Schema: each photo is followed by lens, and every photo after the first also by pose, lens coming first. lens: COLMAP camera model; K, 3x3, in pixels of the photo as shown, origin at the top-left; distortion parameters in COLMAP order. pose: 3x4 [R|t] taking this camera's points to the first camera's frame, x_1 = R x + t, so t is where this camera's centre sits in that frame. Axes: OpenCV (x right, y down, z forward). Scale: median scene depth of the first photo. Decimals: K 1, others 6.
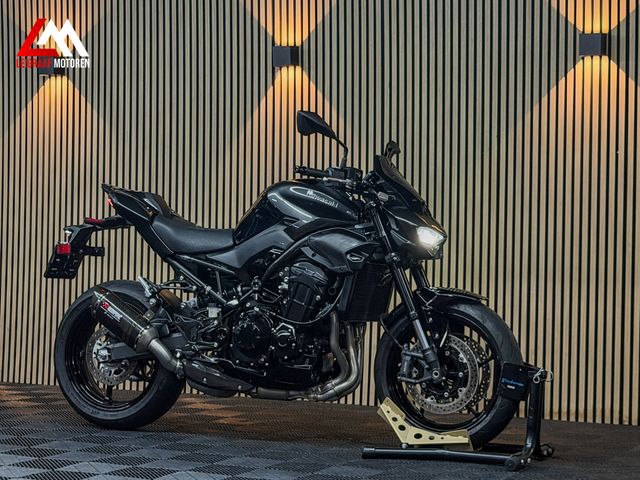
lens RADIAL K [[1451.0, 0, 320.0], [0, 1451.0, 224.2], [0, 0, 1]] dist [0.175771, 0.000000]
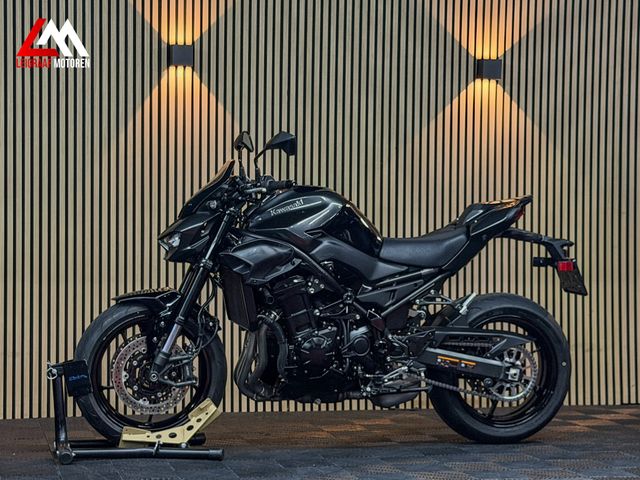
lens RADIAL K [[1410.6, 0, 314.5], [0, 1410.6, 238.9], [0, 0, 1]] dist [0.176121, 0.000000]
pose [[0.778633, -0.009508, 0.627407, -0.654776], [0.001188, 0.999906, 0.013678, -0.009048], [-0.627478, -0.009905, 0.778571, 0.264273]]
